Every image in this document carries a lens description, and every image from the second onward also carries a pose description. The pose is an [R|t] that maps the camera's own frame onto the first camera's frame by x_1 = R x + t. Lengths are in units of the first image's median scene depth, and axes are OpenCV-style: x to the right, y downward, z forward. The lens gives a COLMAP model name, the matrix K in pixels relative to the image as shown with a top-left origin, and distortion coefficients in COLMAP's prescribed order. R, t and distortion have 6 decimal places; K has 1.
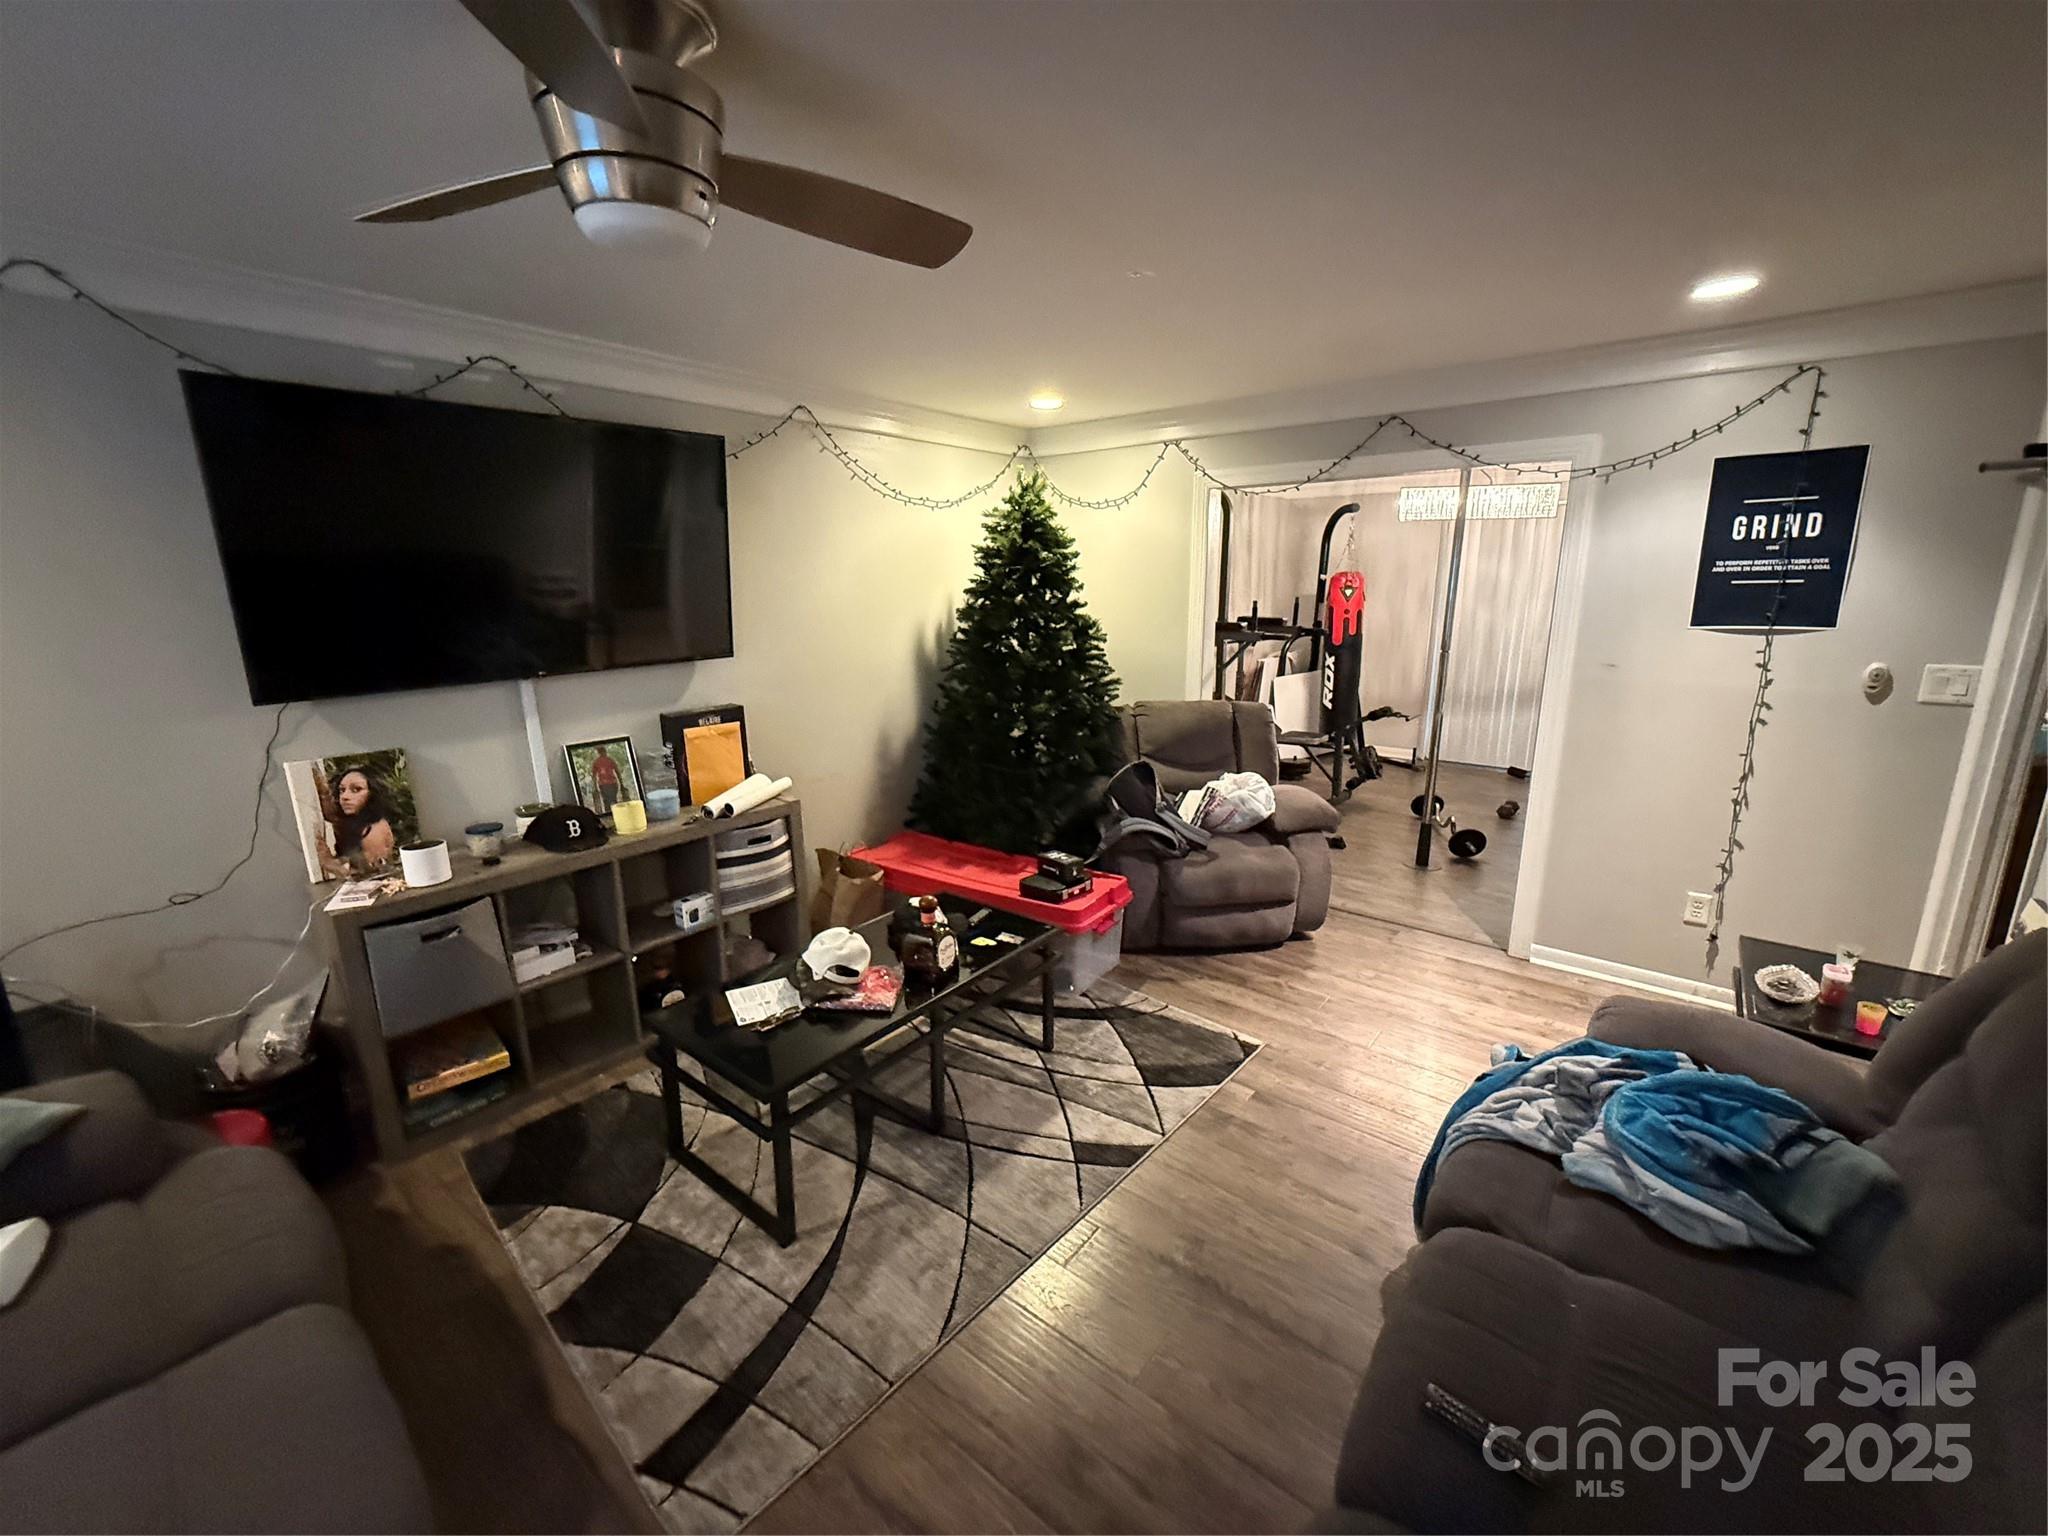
lens RADIAL K [[813.2, 0, 1030.3], [0, 813.2, 767.9], [0, 0, 1]] dist [-0.000265, -0.000630]
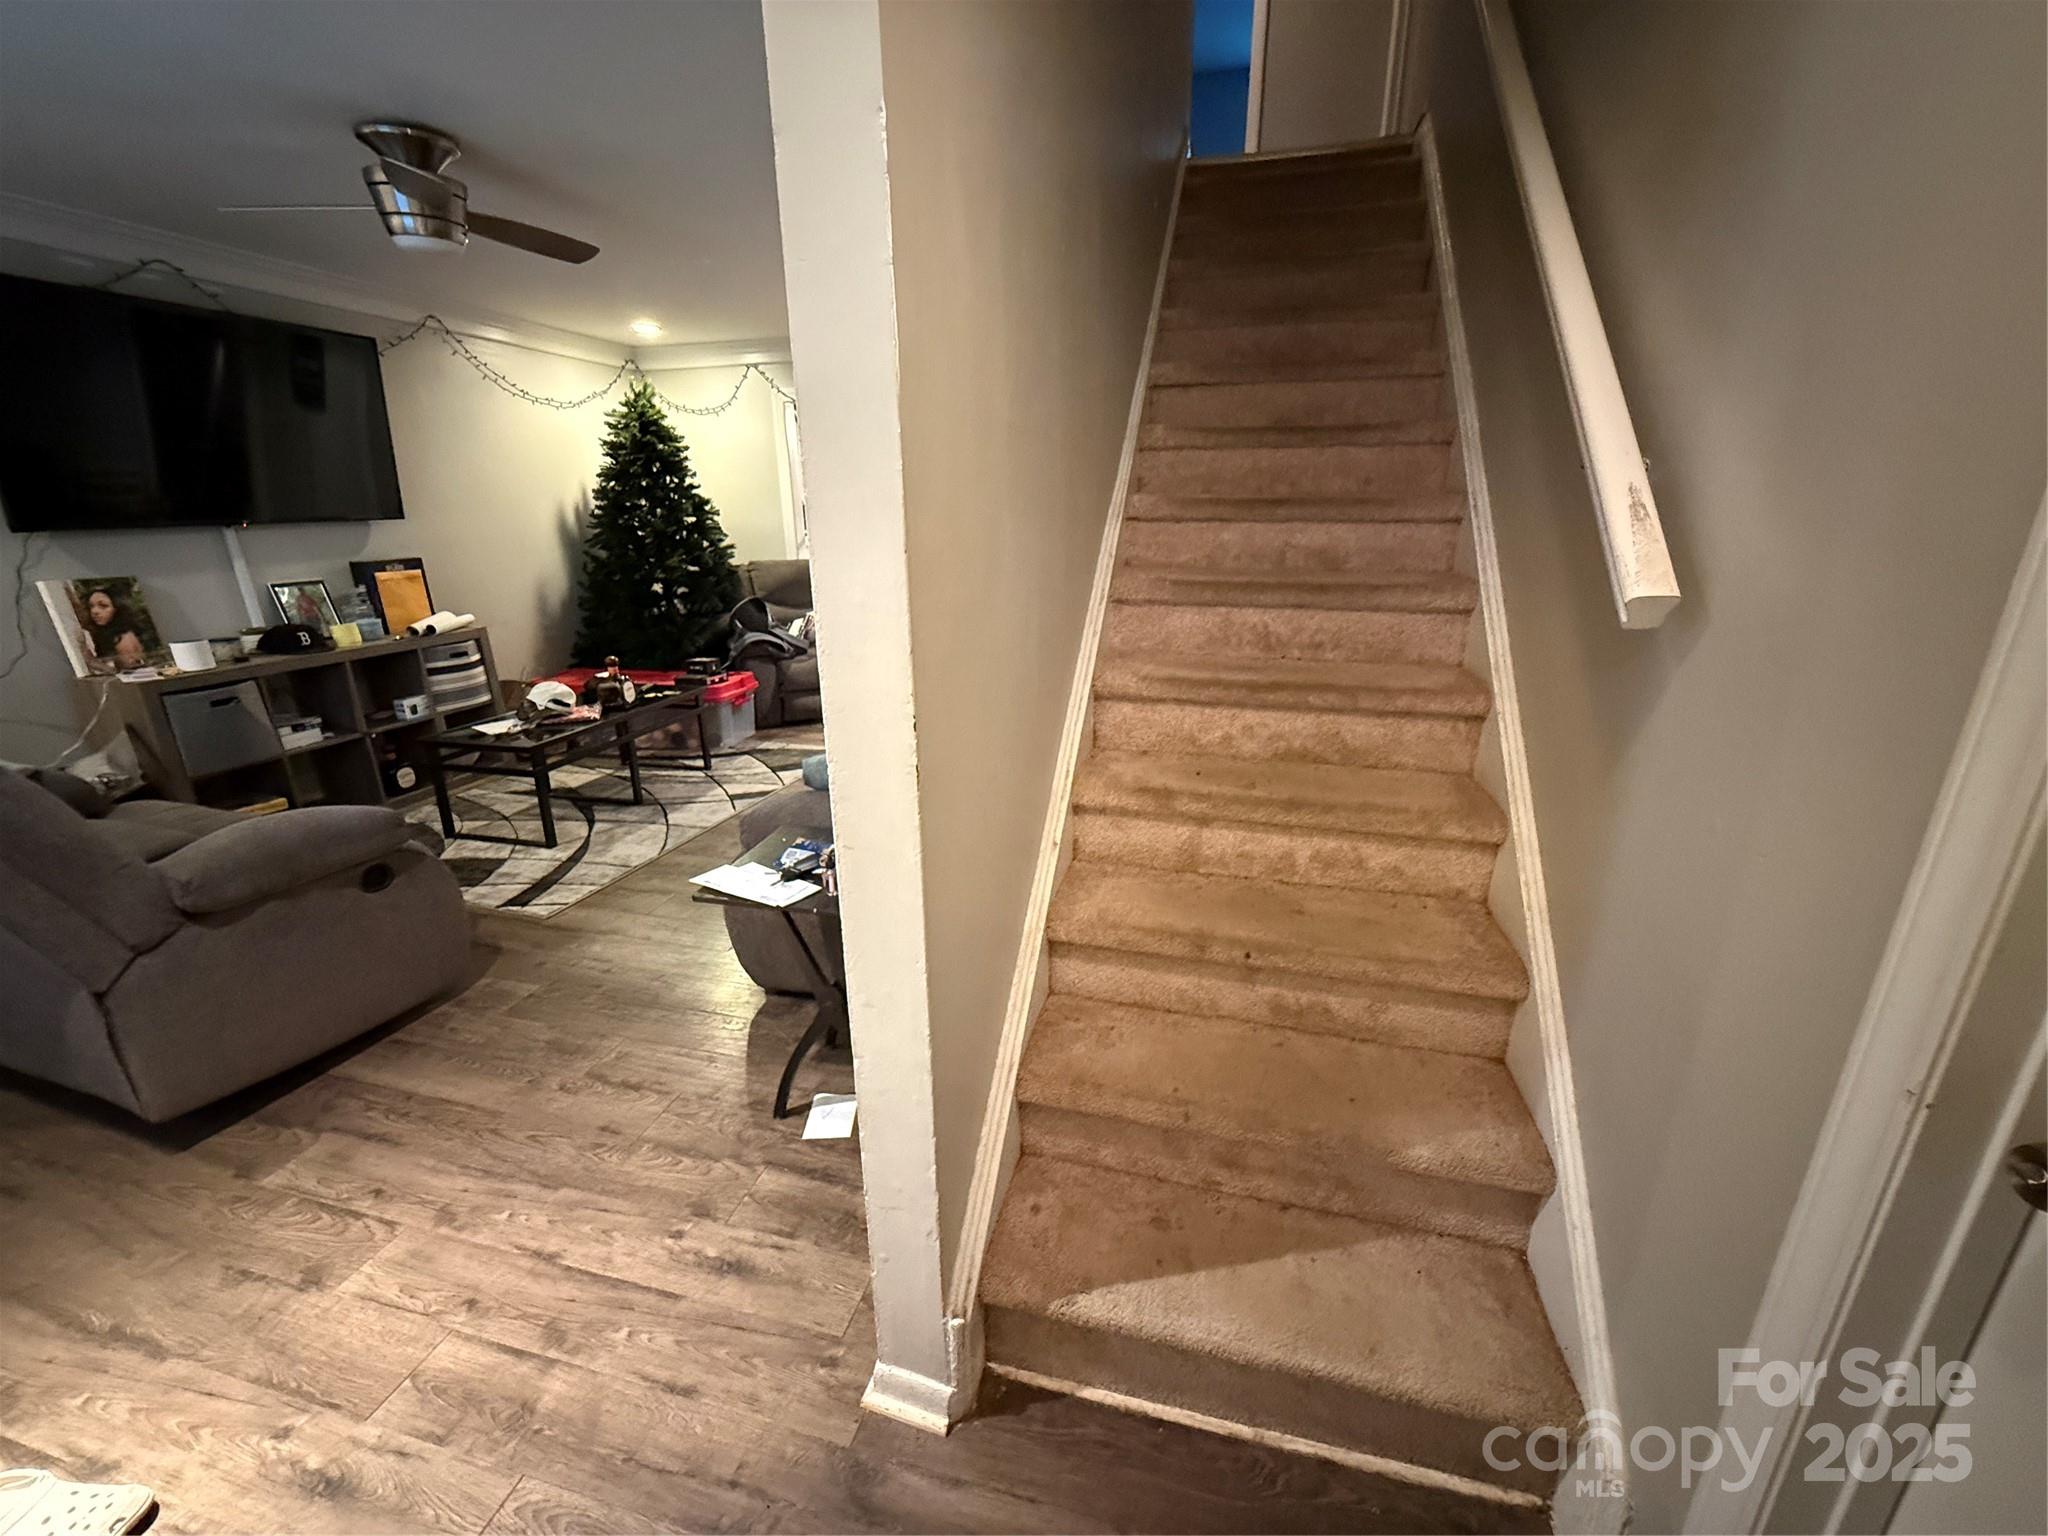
lens RADIAL K [[813.2, 0, 1030.9], [0, 813.2, 769.2], [0, 0, 1]] dist [-0.000265, -0.000630]
pose [[0.911701, -0.125672, 0.391163, -0.022767], [0.093499, 0.990552, 0.100320, 0.239487], [-0.400075, -0.054888, 0.914837, -0.638323]]
